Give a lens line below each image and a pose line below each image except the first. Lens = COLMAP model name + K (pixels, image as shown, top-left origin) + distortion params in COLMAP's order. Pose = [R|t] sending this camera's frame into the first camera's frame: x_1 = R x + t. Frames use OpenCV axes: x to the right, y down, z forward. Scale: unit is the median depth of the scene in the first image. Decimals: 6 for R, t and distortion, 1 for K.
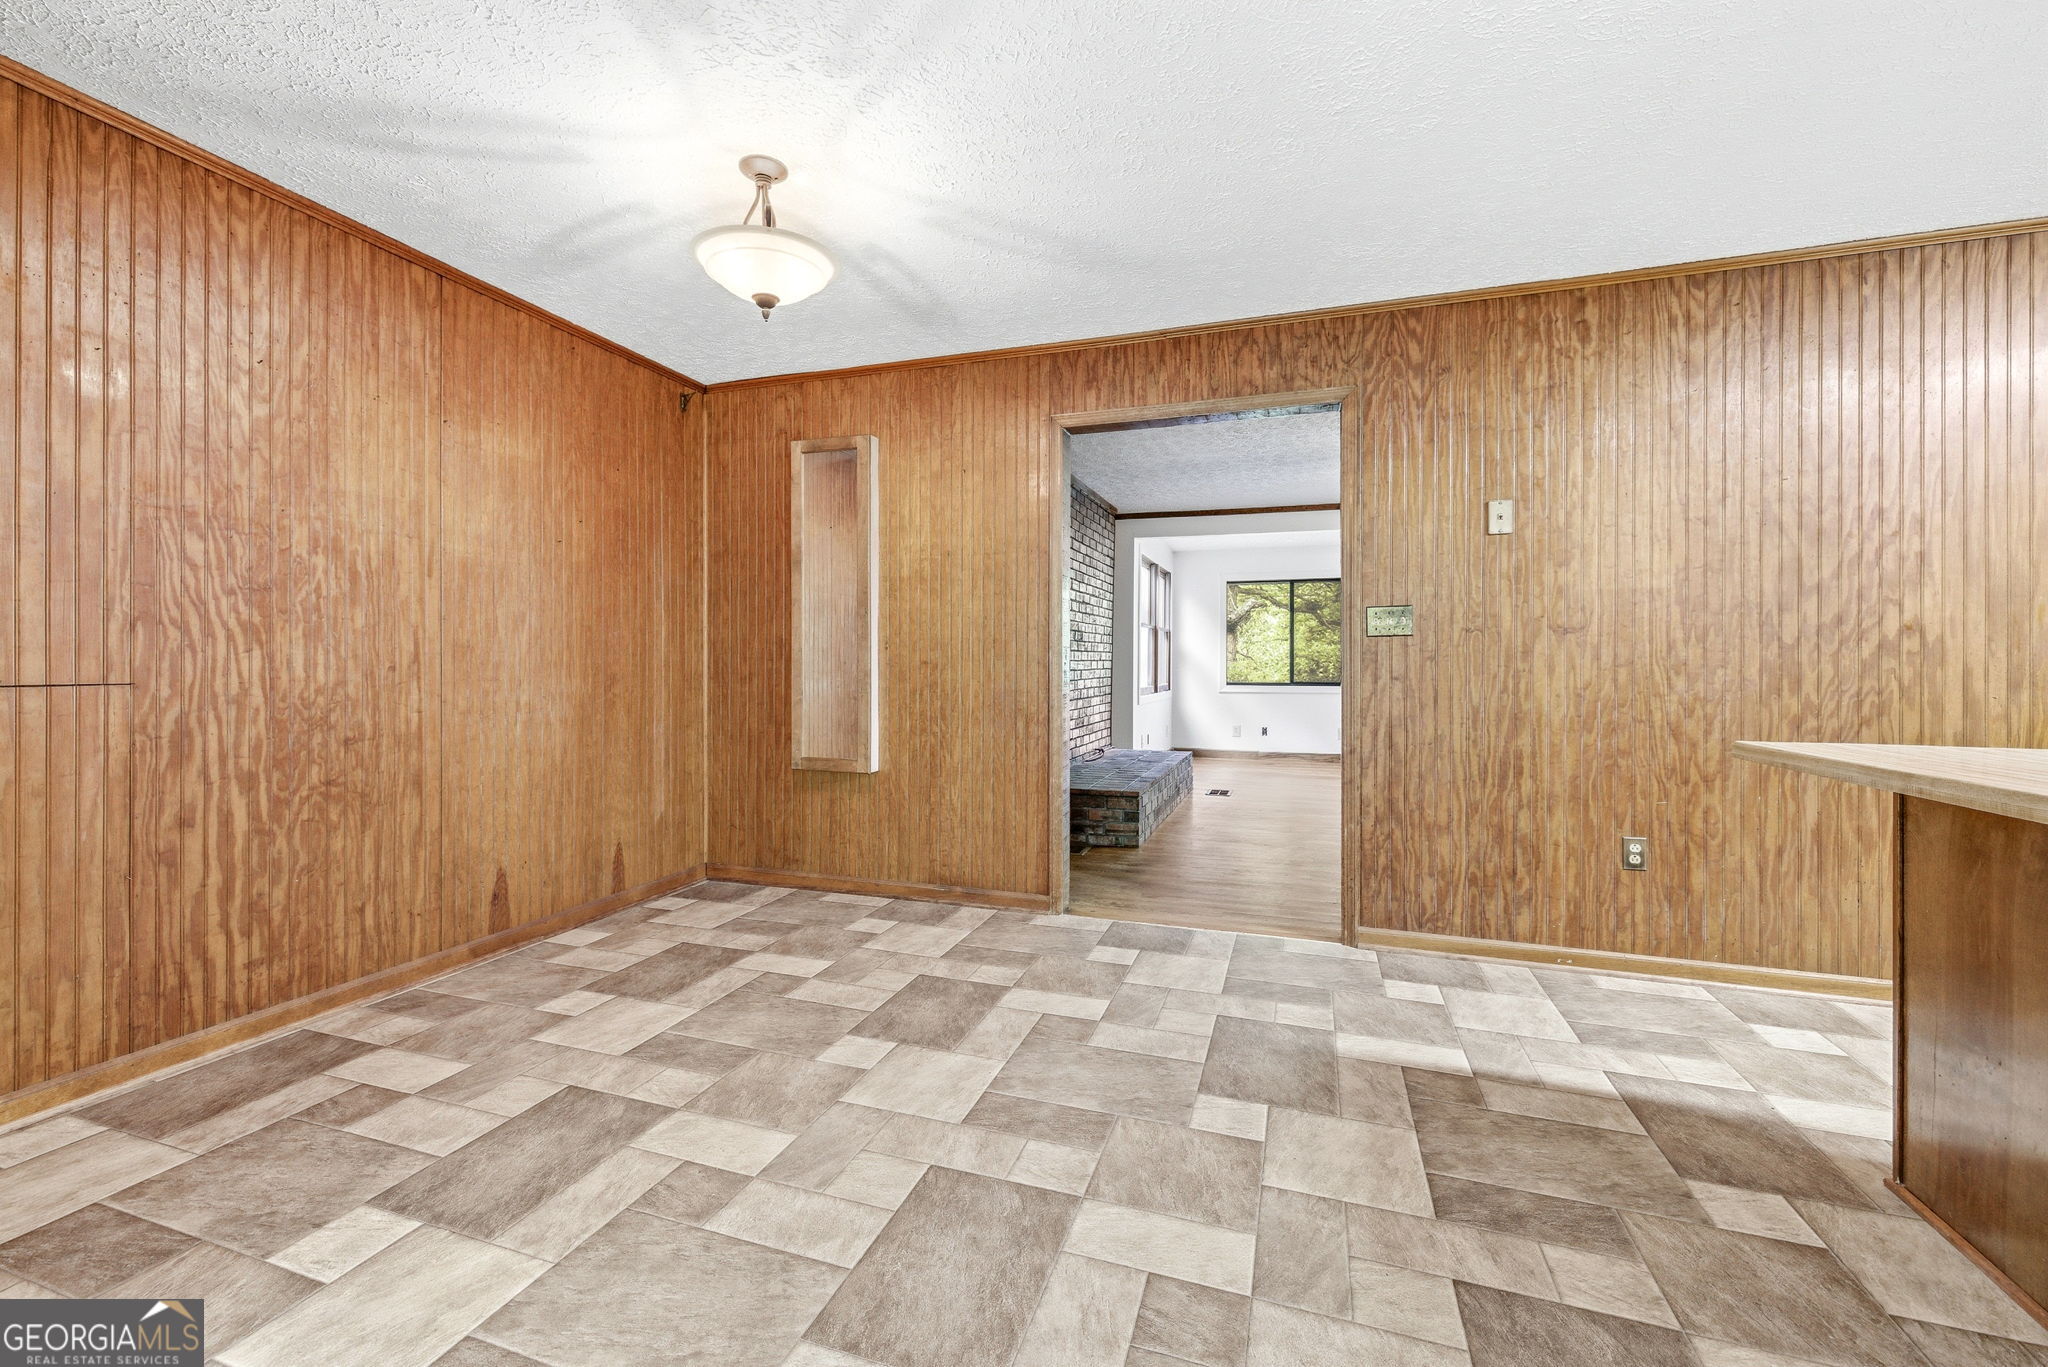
lens RADIAL K [[875.2, 0, 1013.9], [0, 875.2, 672.9], [0, 0, 1]] dist [0.001898, -0.000292]
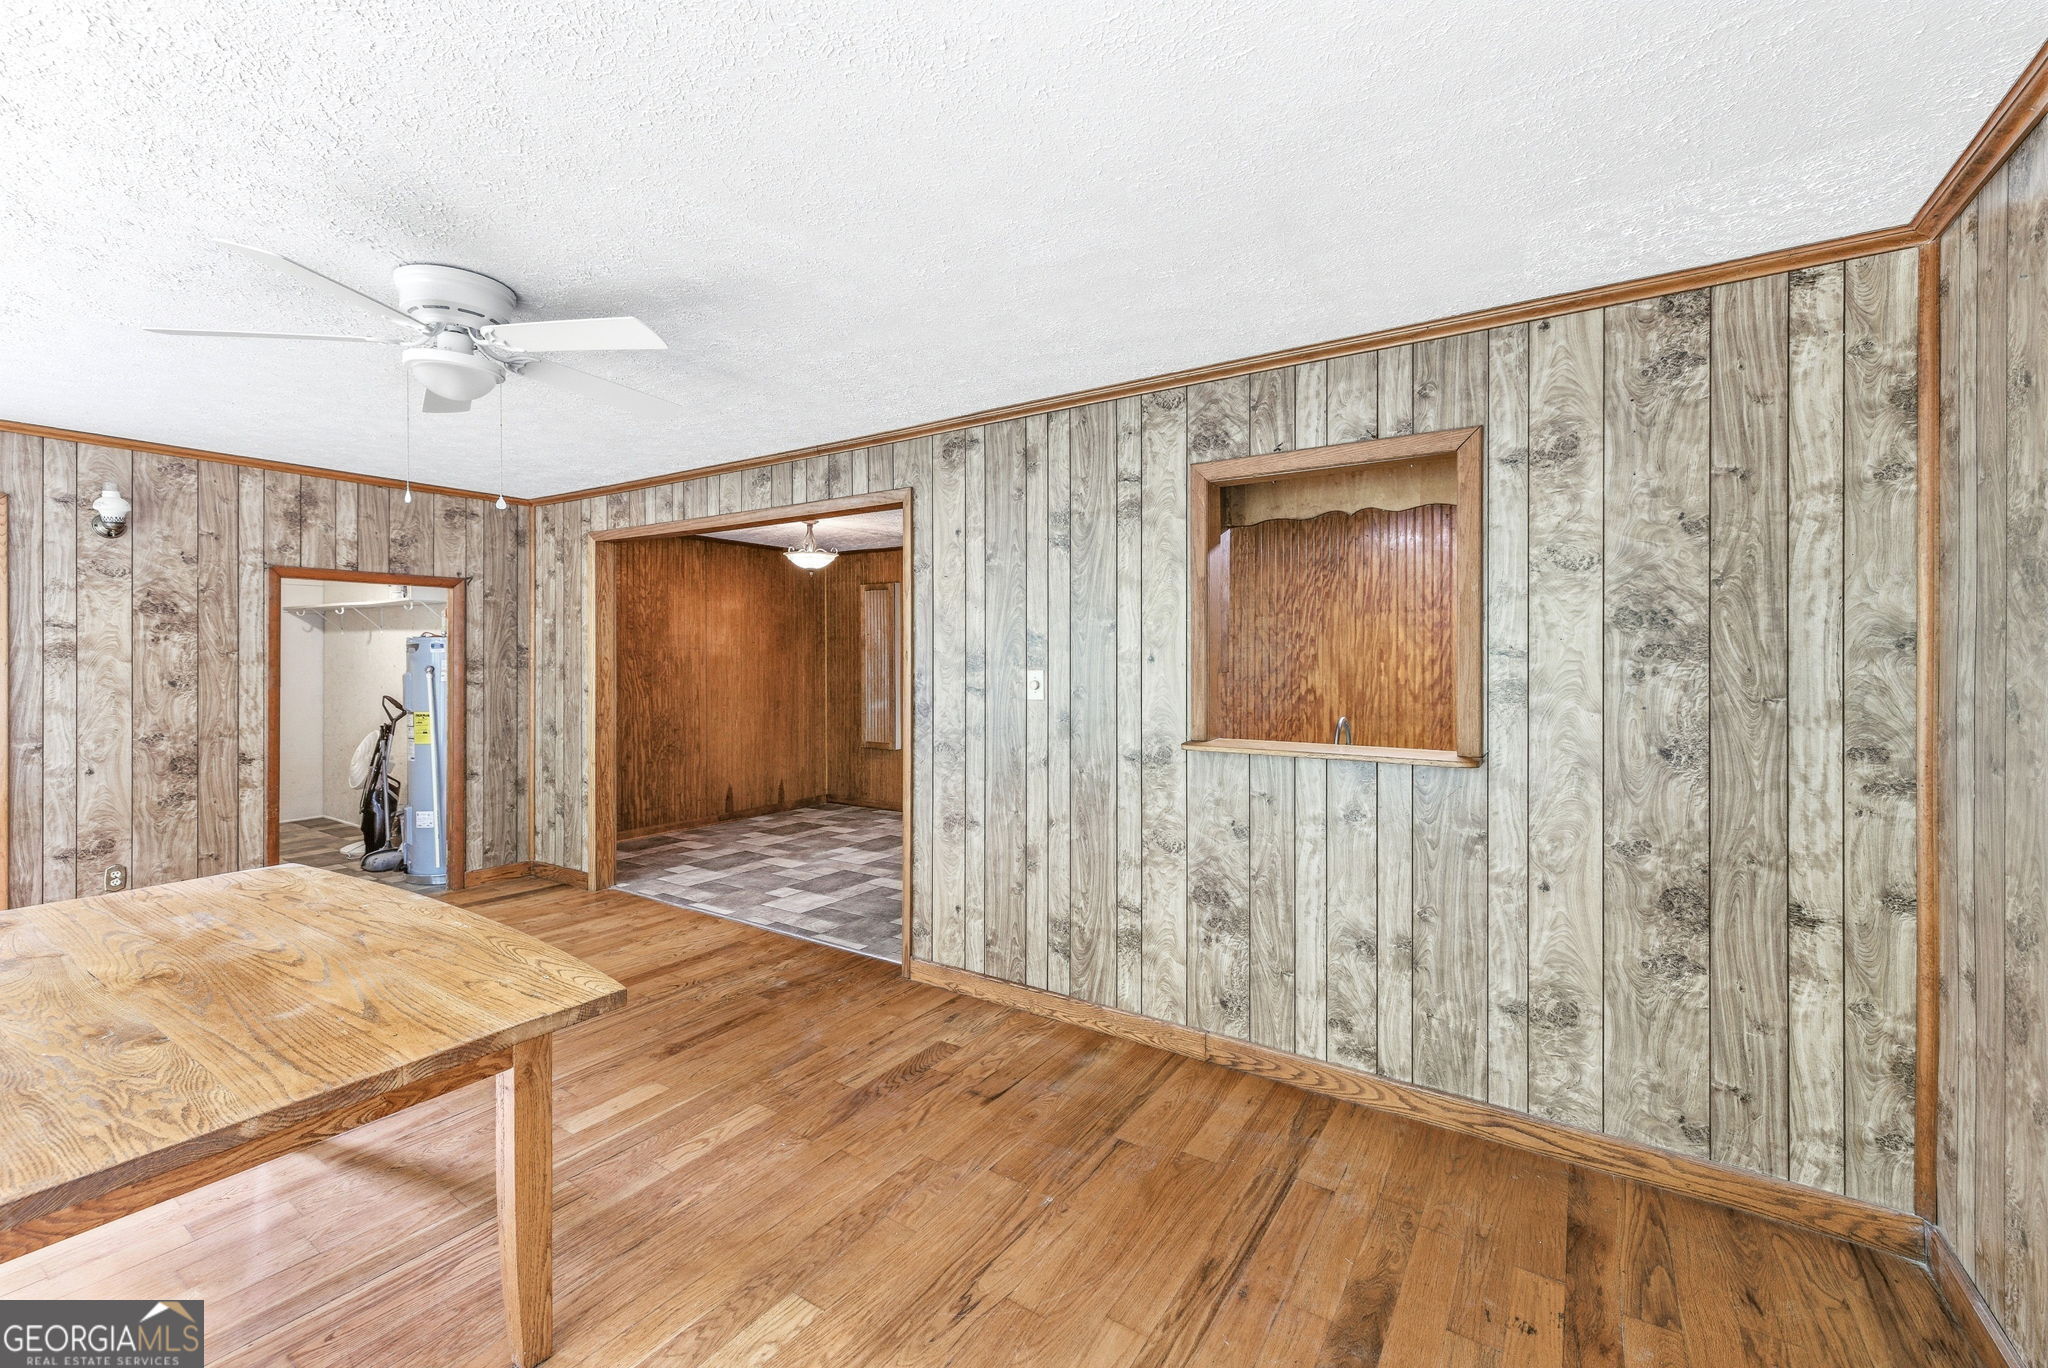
lens RADIAL K [[875.2, 0, 1017.4], [0, 875.2, 671.1], [0, 0, 1]] dist [0.001898, -0.000292]
pose [[0.970655, 0.000873, -0.240474, 0.789281], [0.000174, 0.999991, 0.004332, -0.100592], [0.240476, -0.004247, 0.970646, -1.183943]]
